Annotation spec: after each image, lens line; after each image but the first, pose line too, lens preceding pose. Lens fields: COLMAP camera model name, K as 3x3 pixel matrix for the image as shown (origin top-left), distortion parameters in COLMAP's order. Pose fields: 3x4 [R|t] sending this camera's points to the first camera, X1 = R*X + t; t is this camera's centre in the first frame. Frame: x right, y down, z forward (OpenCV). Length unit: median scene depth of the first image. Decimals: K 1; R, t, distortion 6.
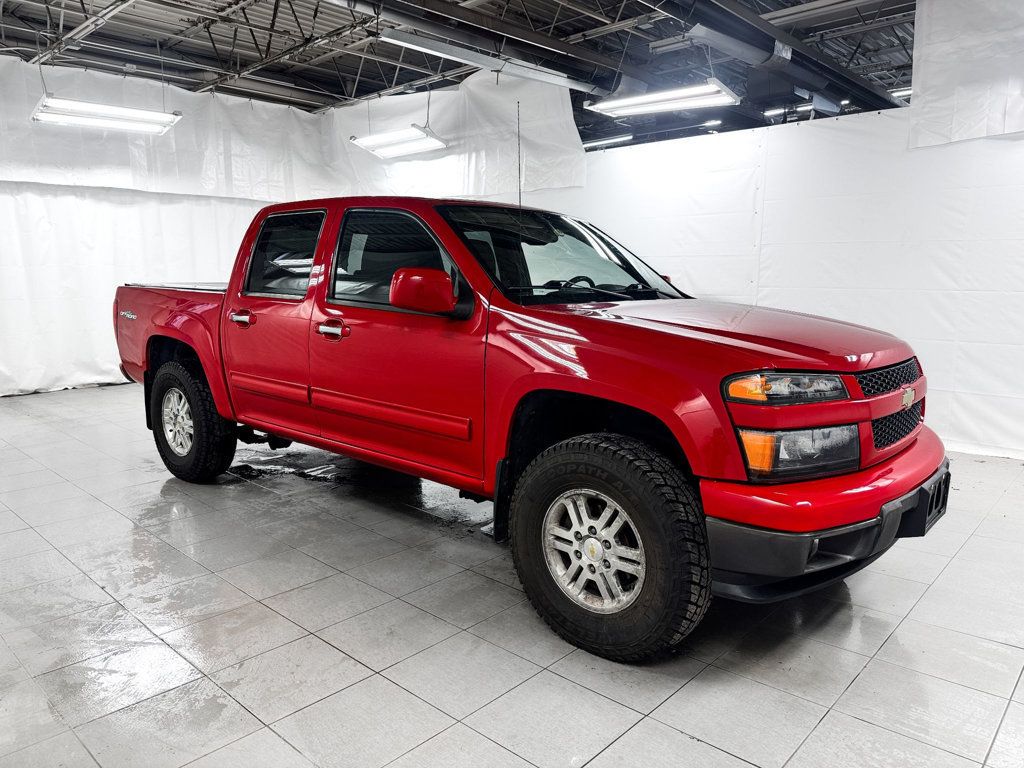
lens RADIAL K [[731.8, 0, 512.0], [0, 731.8, 384.0], [0, 0, 1]] dist [0.000590, -0.005039]
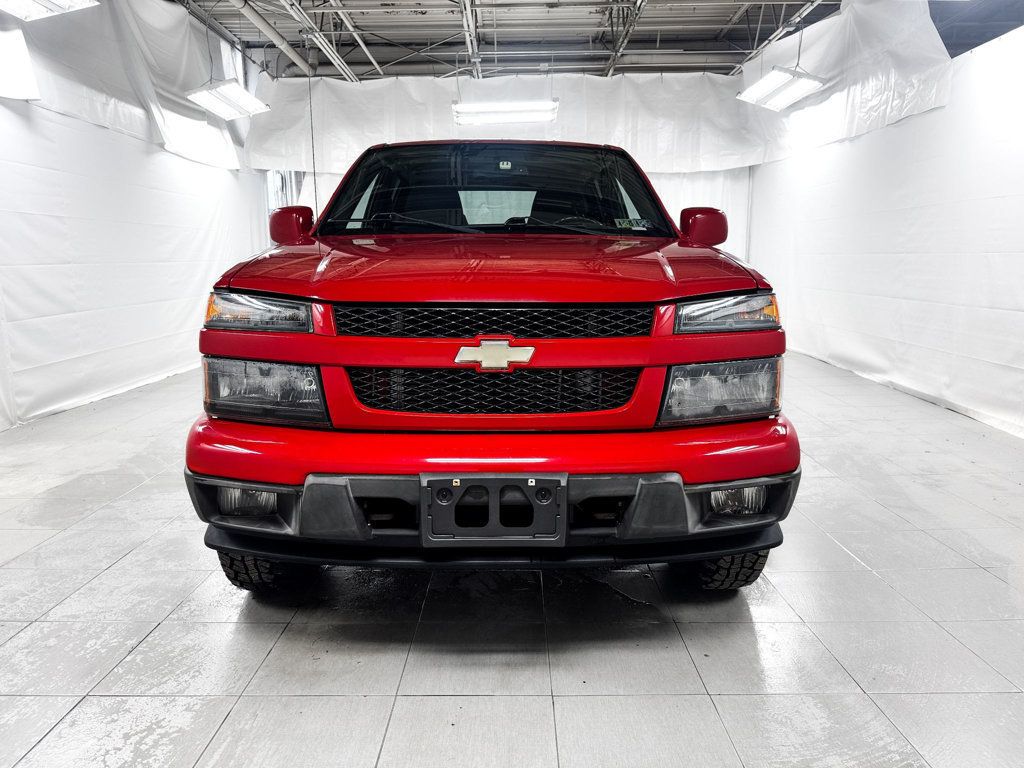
lens RADIAL K [[722.4, 0, 512.0], [0, 722.4, 384.0], [0, 0, 1]] dist [0.009289, -0.002599]
pose [[0.673122, 0.117726, -0.730101, 0.324633], [-0.101563, 0.992610, 0.066418, 0.000480], [0.732524, 0.029443, 0.680104, 0.175913]]
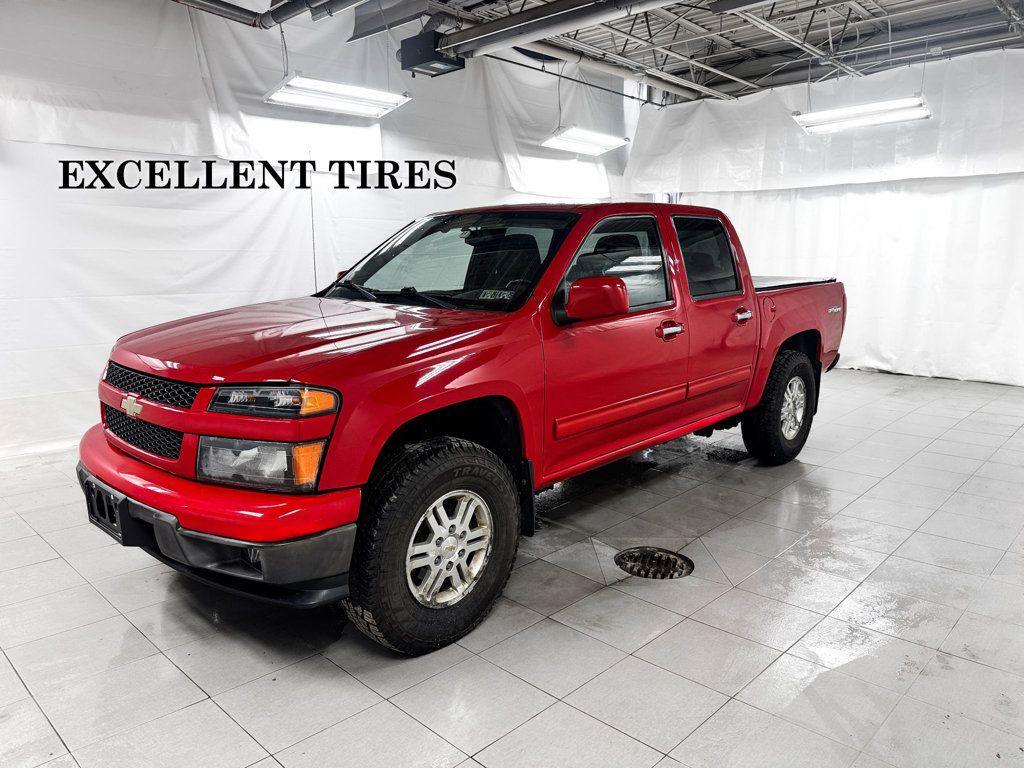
lens RADIAL K [[722.4, 0, 512.0], [0, 722.4, 384.0], [0, 0, 1]] dist [0.009289, -0.002599]
pose [[-0.015227, 0.171922, -0.984993, 0.467050], [-0.149657, 0.973618, 0.172250, -0.079885], [0.988621, 0.150034, 0.010904, 0.466914]]
